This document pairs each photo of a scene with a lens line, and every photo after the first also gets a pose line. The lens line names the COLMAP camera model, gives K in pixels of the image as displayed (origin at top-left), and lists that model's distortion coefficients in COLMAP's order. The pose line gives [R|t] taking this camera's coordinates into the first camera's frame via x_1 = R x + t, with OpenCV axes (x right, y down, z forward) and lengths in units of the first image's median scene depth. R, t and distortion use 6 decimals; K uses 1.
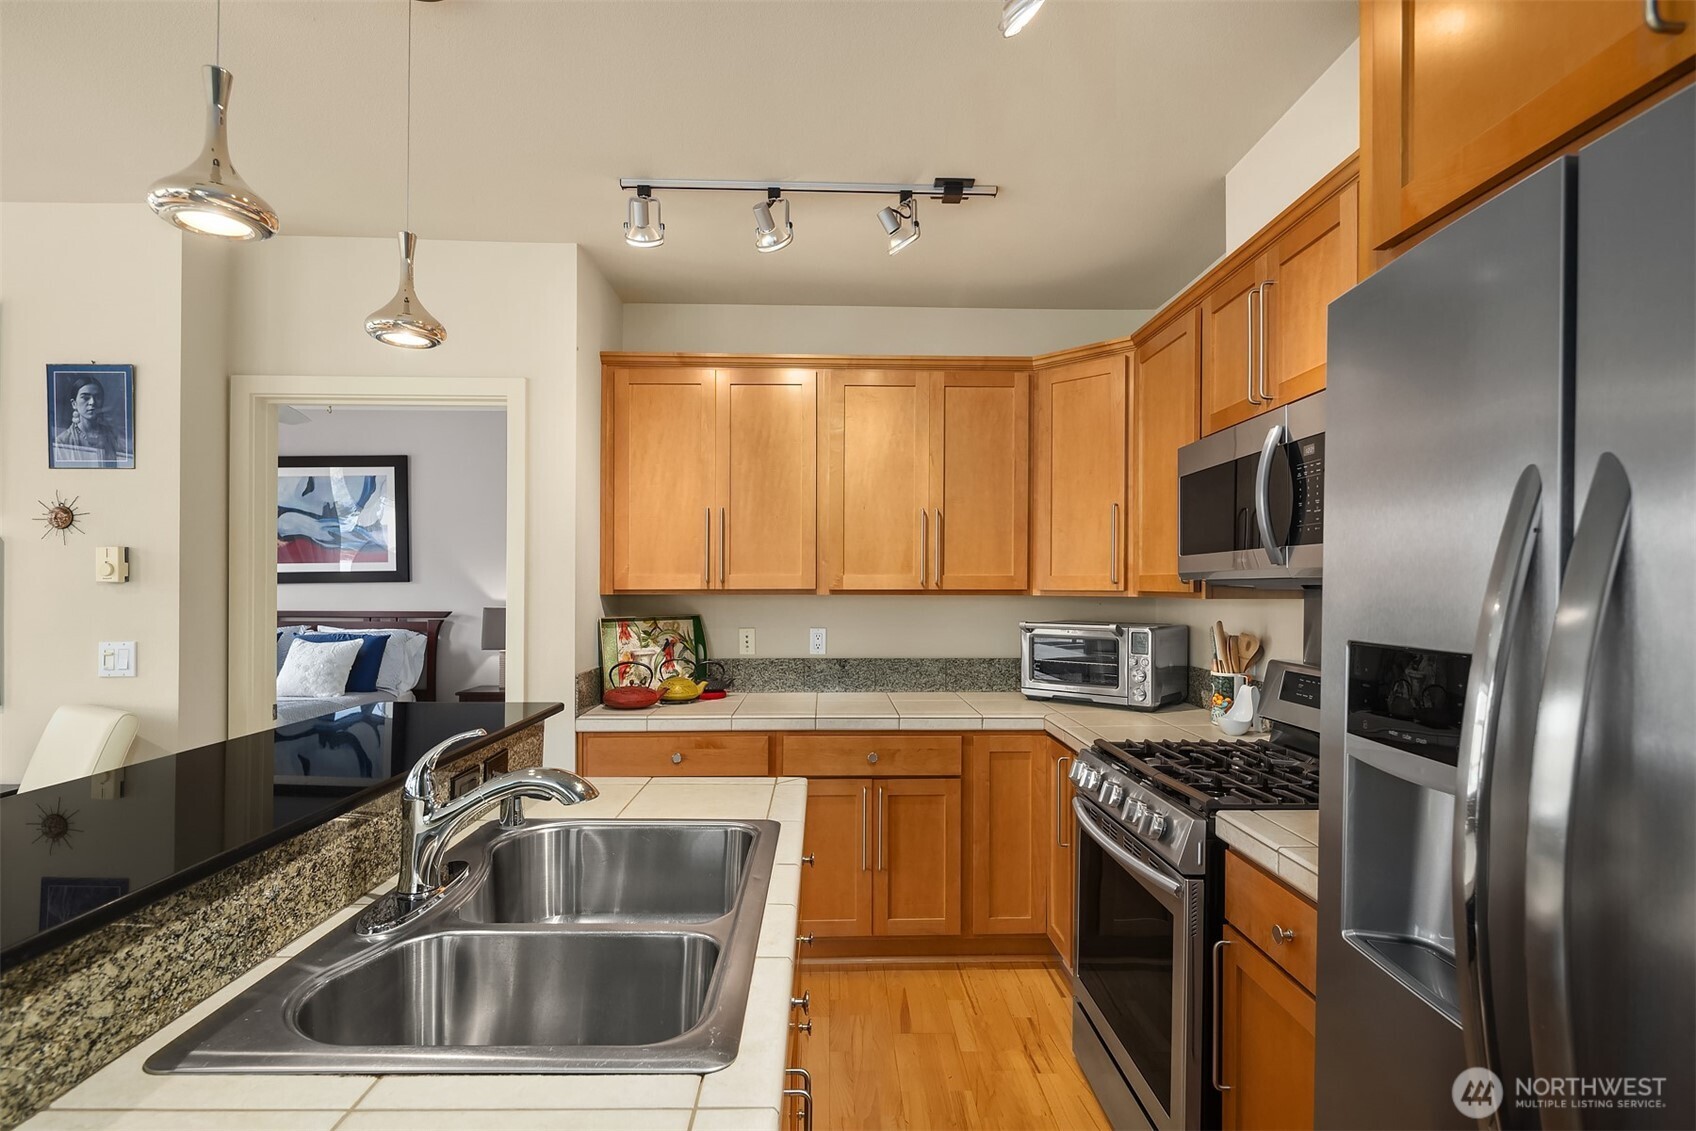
lens RADIAL K [[819.1, 0, 845.0], [0, 819.1, 589.5], [0, 0, 1]] dist [0.006118, -0.005550]
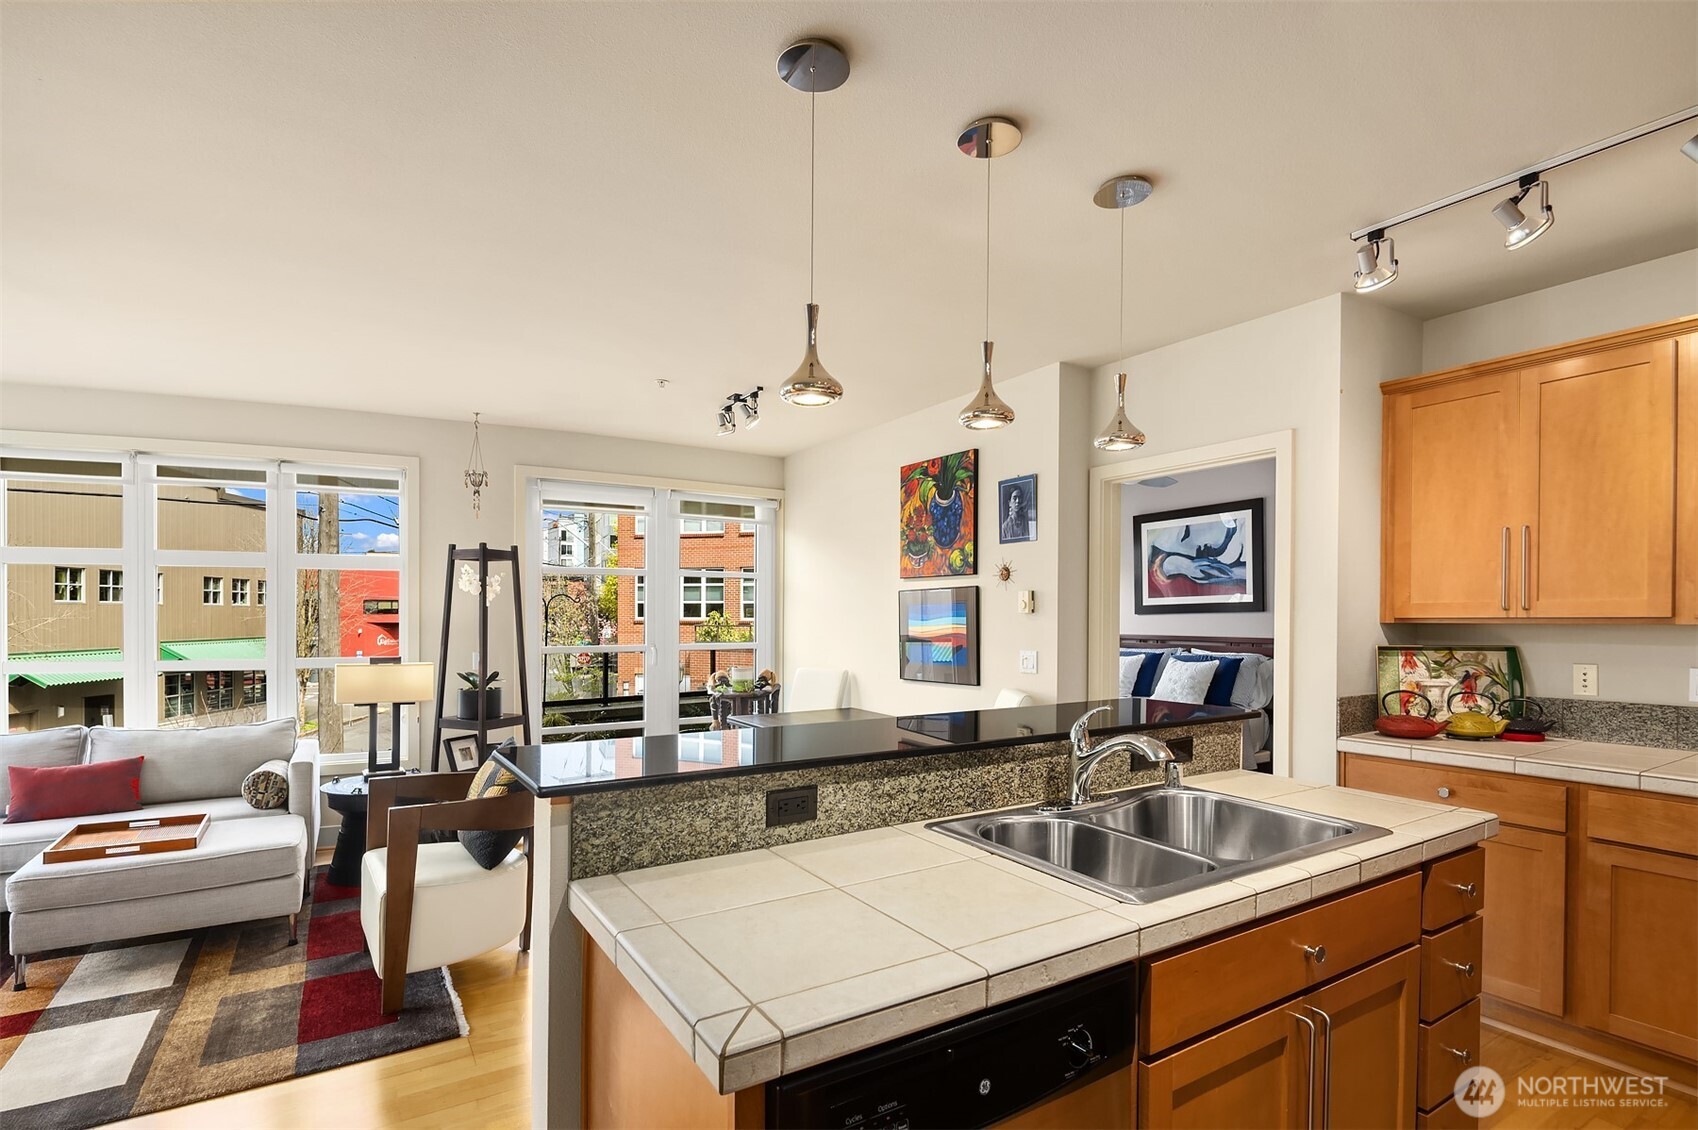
lens RADIAL K [[820.0, 0, 852.5], [0, 820.0, 625.3], [0, 0, 1]] dist [0.006118, -0.005550]
pose [[0.513695, 0.007381, -0.857941, 0.237654], [-0.000904, 0.999967, 0.008062, 0.001603], [0.857972, -0.003366, 0.513685, -0.082201]]
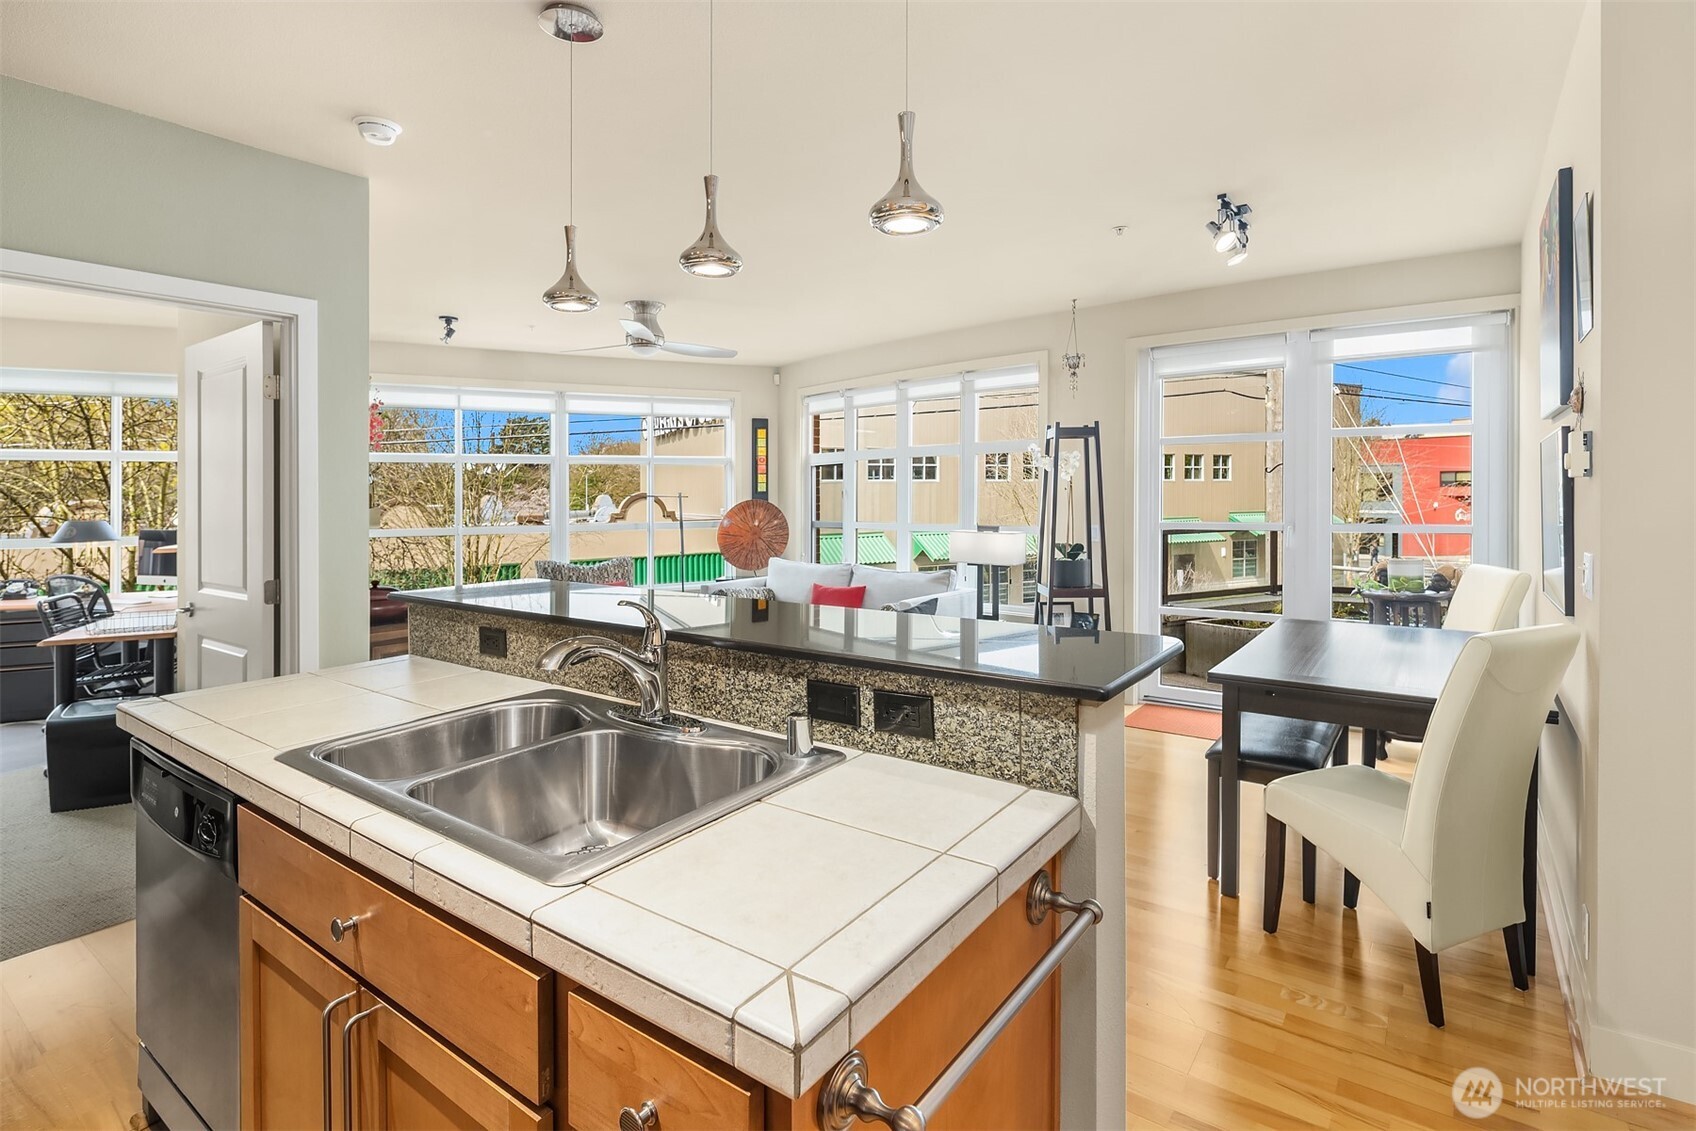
lens RADIAL K [[819.1, 0, 844.1], [0, 819.1, 513.8], [0, 0, 1]] dist [0.006118, -0.005550]
pose [[-0.614997, 0.022279, -0.788215, 0.125032], [0.007221, 0.999718, 0.022623, 0.002746], [0.788497, 0.008221, -0.614984, 0.755344]]
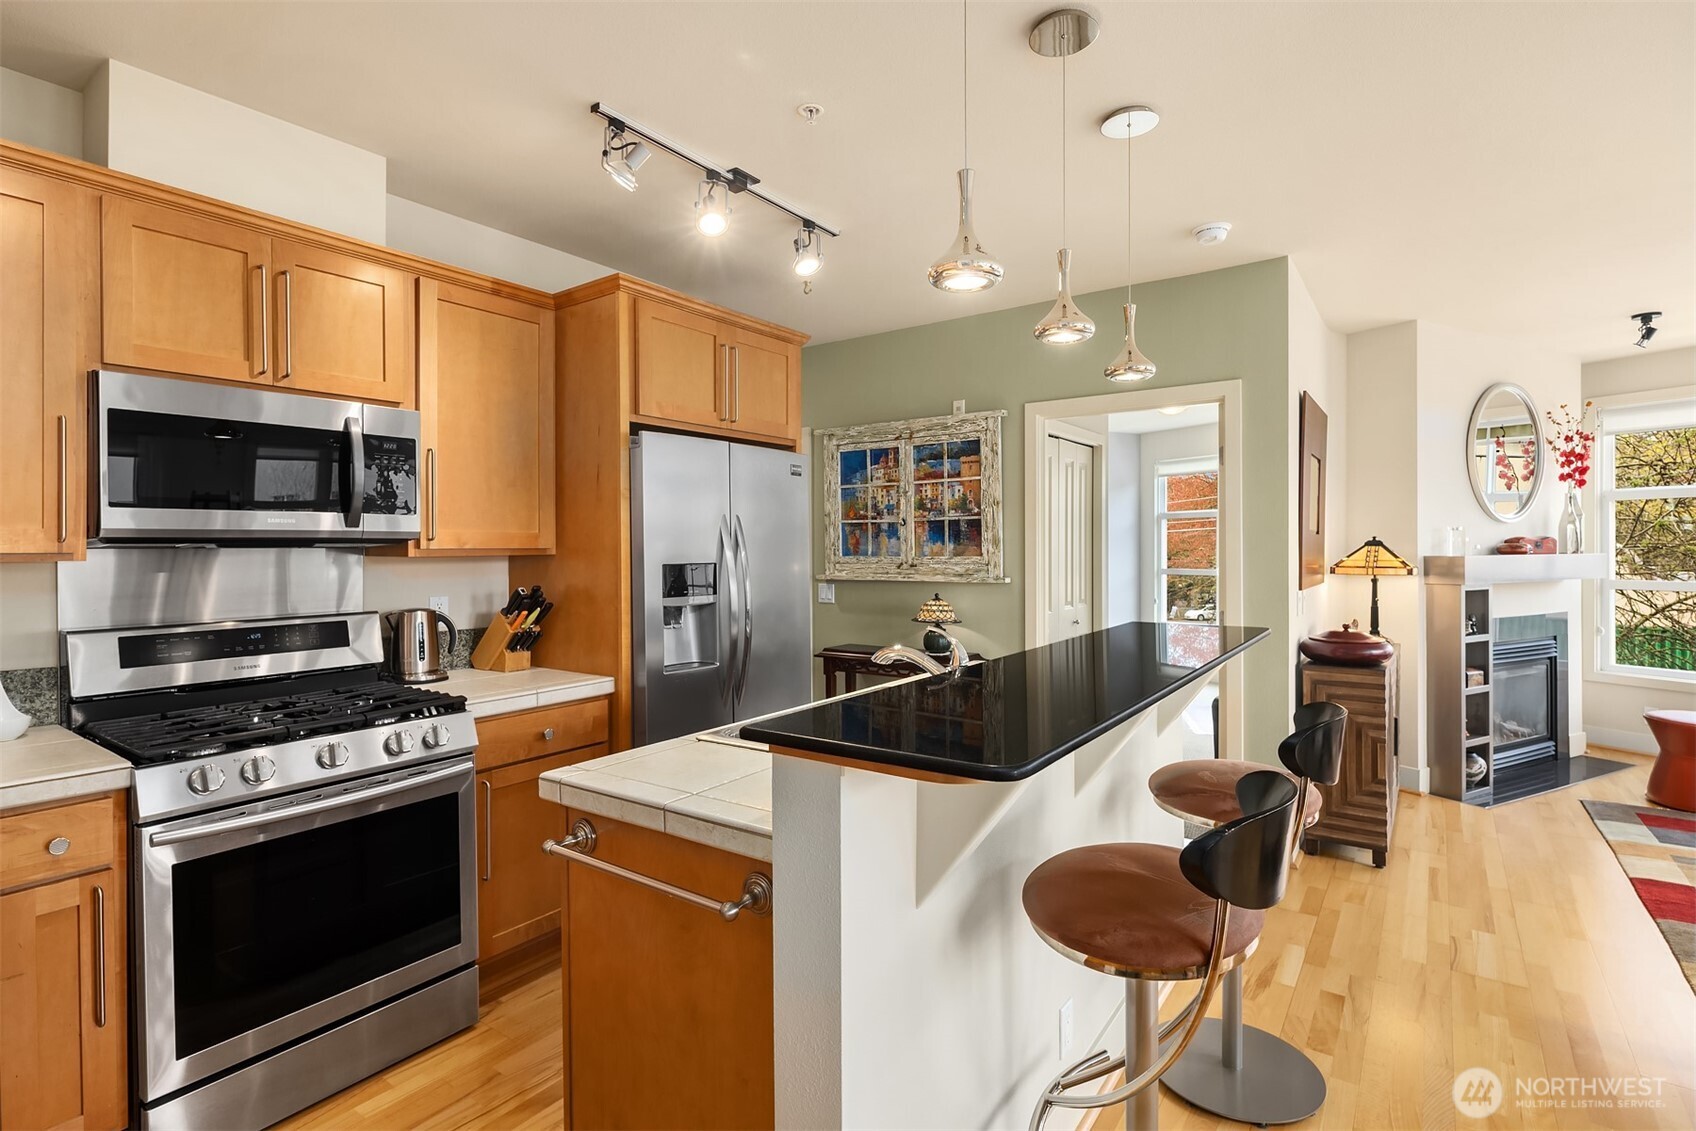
lens RADIAL K [[819.1, 0, 856.0], [0, 819.1, 553.6], [0, 0, 1]] dist [0.006118, -0.005550]
pose [[-0.800143, -0.004067, 0.599795, -0.492098], [0.003857, 0.999921, 0.011926, -0.002653], [-0.599796, 0.011856, -0.800065, 0.909395]]
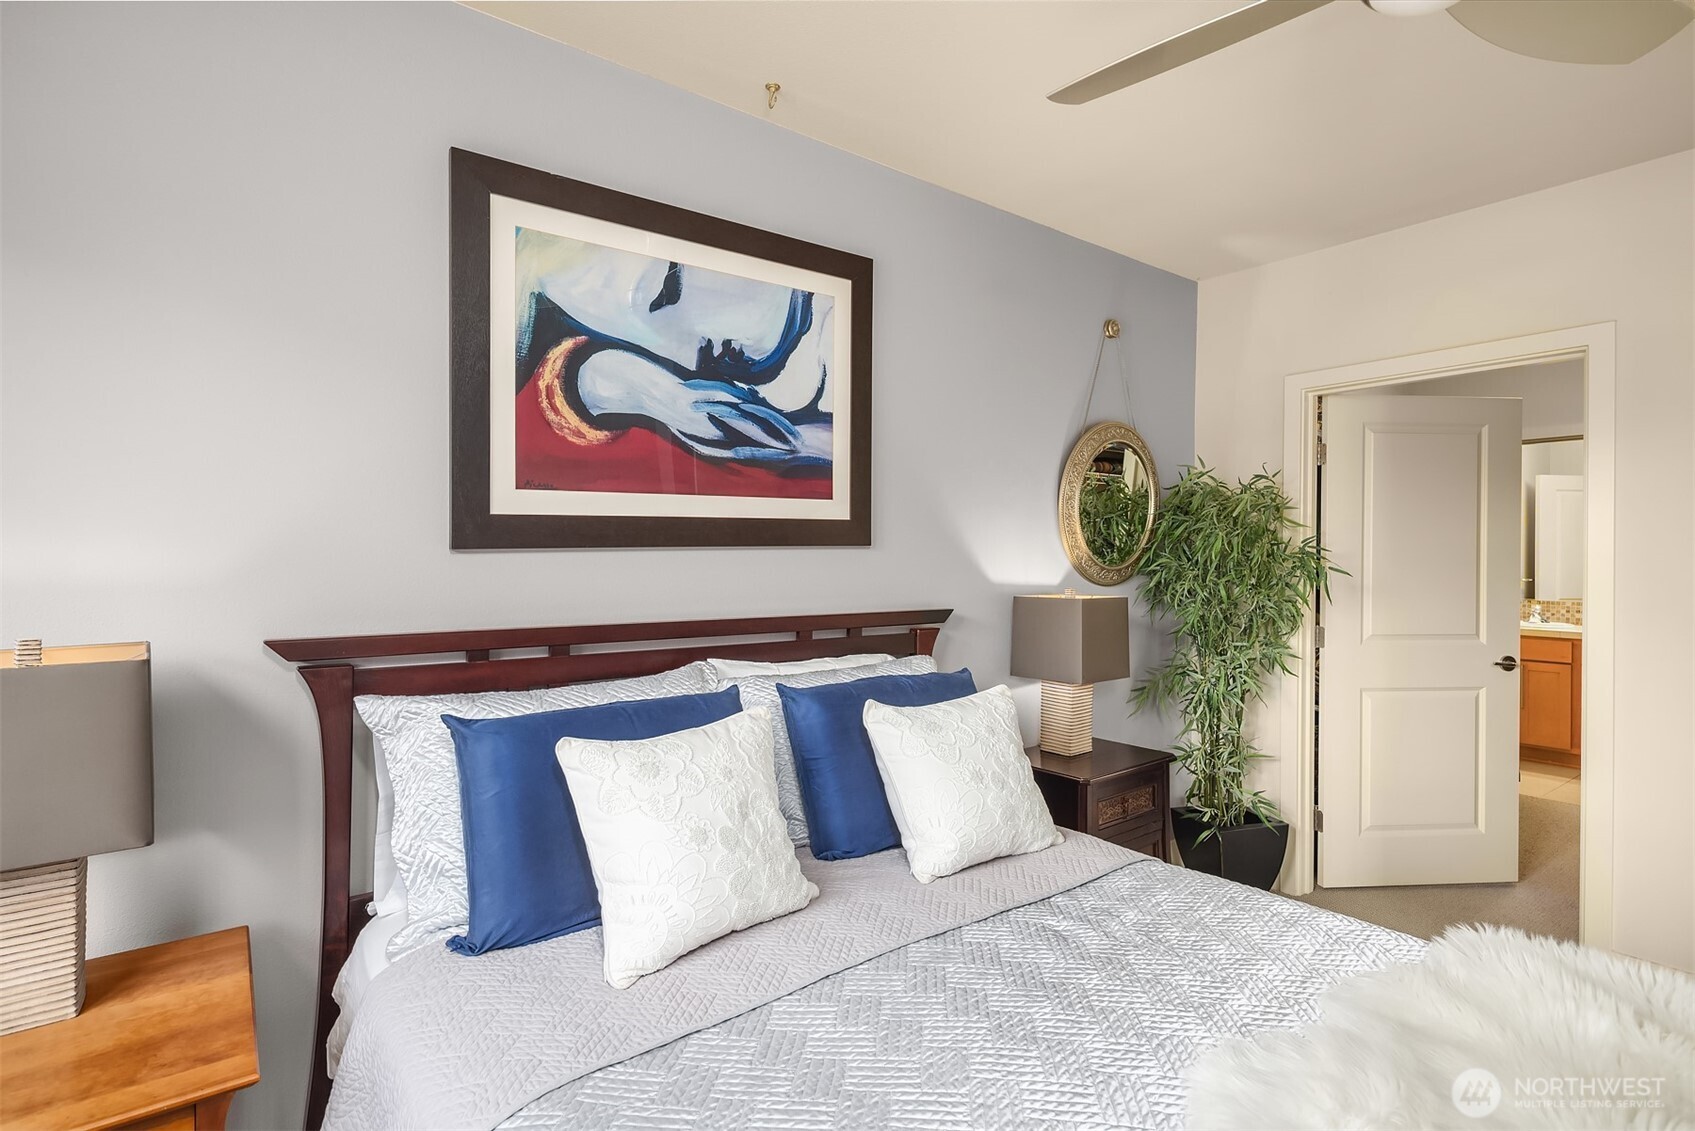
lens RADIAL K [[818.6, 0, 845.0], [0, 818.6, 563.0], [0, 0, 1]] dist [0.006118, -0.005550]
pose [[0.819618, -0.006190, 0.572877, -1.404595], [0.008206, 0.999966, -0.000935, 0.000640], [-0.572852, 0.005468, 0.819641, 1.136979]]
